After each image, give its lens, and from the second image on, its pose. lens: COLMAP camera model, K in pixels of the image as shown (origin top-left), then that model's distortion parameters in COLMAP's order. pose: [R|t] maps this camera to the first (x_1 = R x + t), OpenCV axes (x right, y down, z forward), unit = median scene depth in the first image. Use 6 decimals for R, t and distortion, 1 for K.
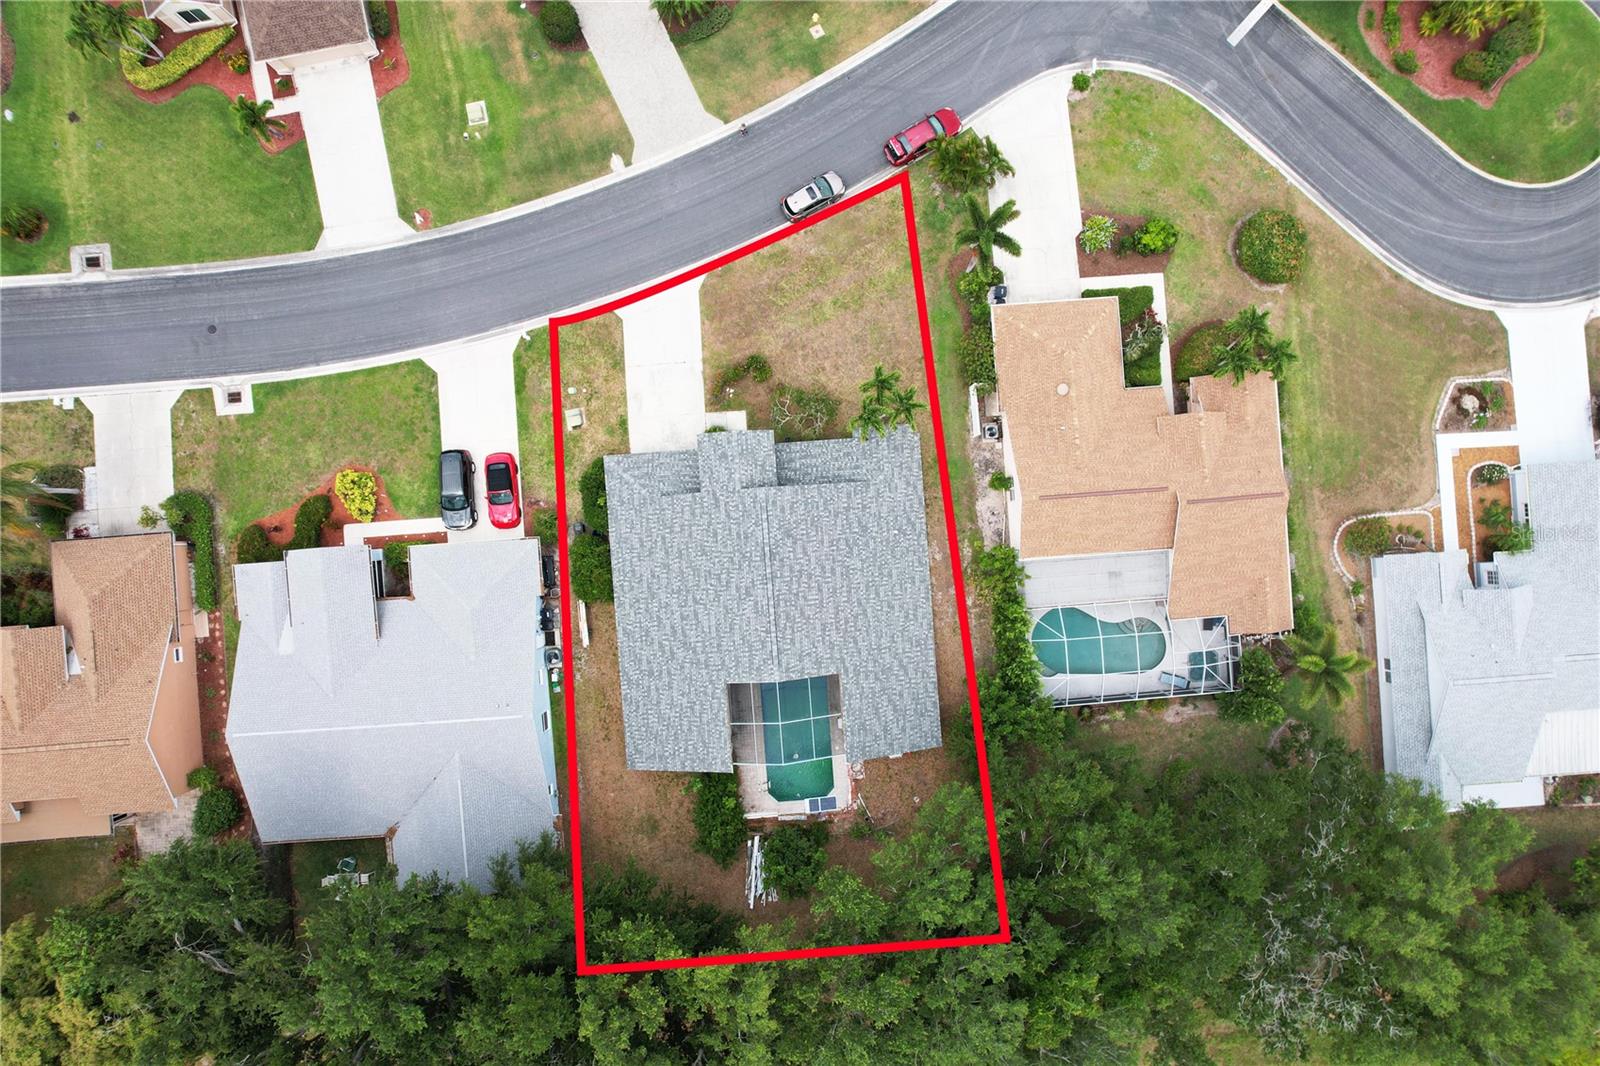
lens RADIAL K [[1029.7, 0, 808.1], [0, 1029.7, 535.2], [0, 0, 1]] dist [-0.080268, 0.076392]
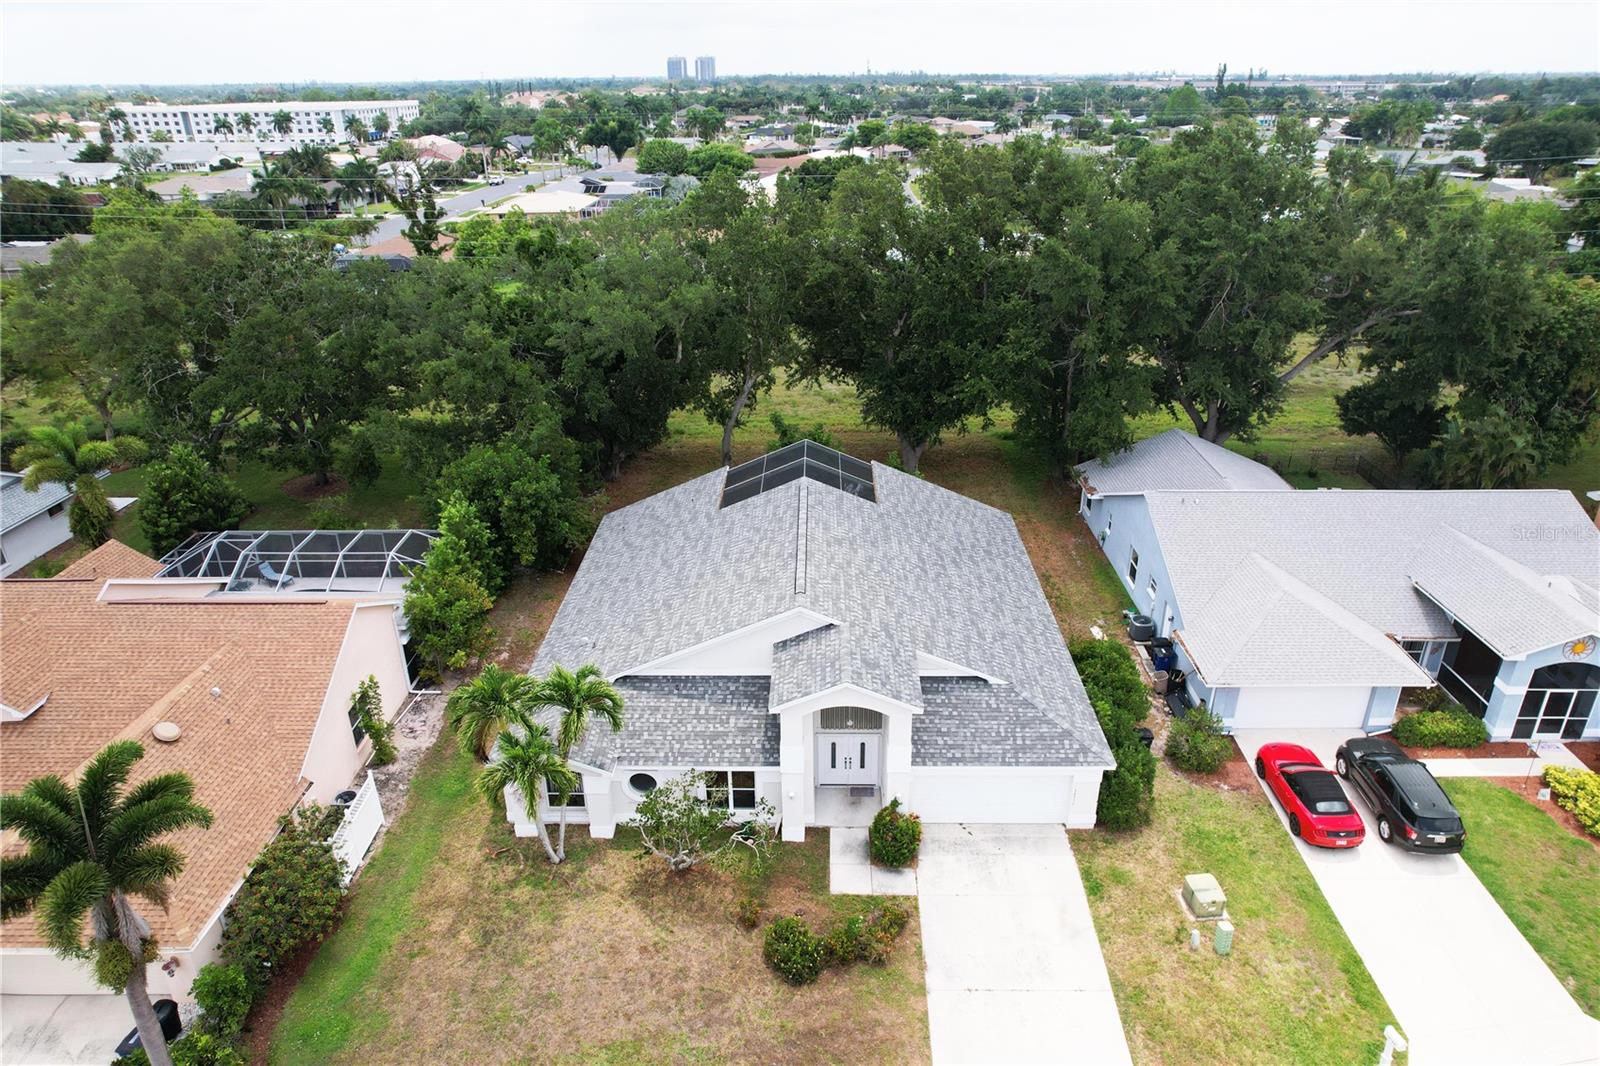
lens RADIAL K [[1029.7, 0, 808.1], [0, 1029.7, 535.2], [0, 0, 1]] dist [-0.080268, 0.076392]
pose [[-0.996547, -0.034576, 0.075485, -0.079733], [0.082970, -0.448431, 0.889958, -0.458326], [0.003079, 0.893148, 0.449752, 0.648571]]
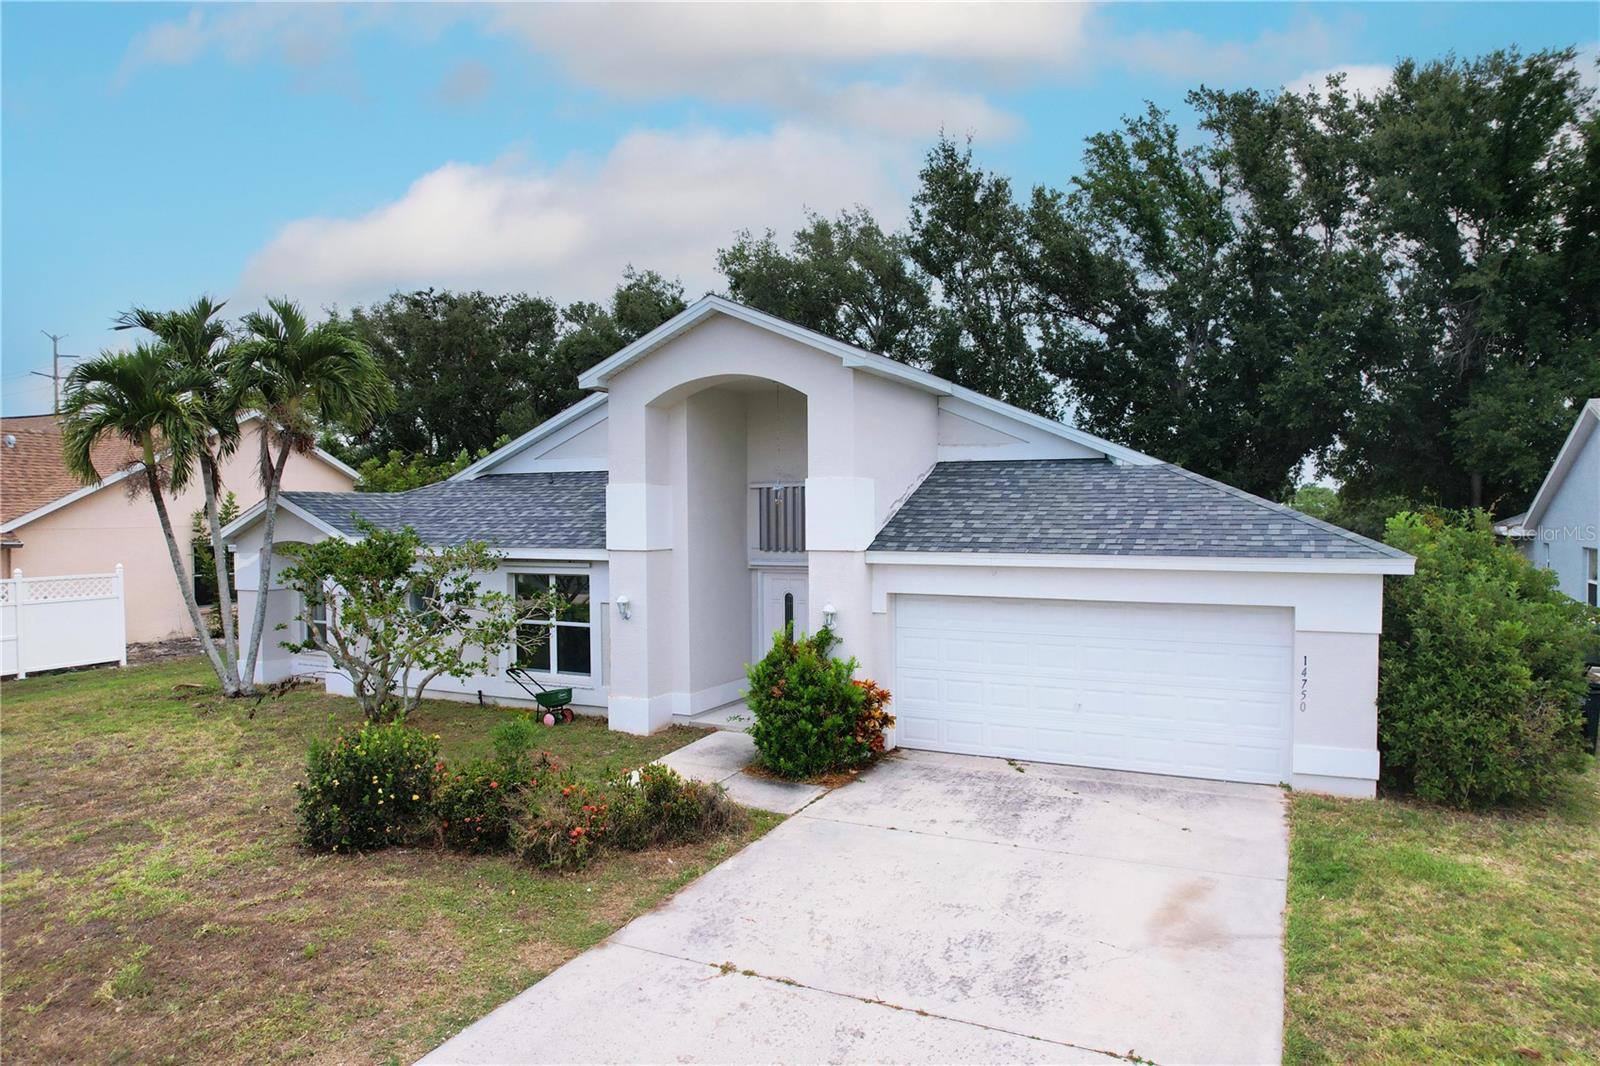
lens RADIAL K [[1029.7, 0, 808.1], [0, 1029.7, 535.2], [0, 0, 1]] dist [-0.080268, 0.076392]
pose [[-0.870792, -0.015826, 0.491397, -0.185430], [0.491394, -0.060380, 0.868842, -0.262567], [0.015920, 0.998050, 0.060355, 0.943224]]
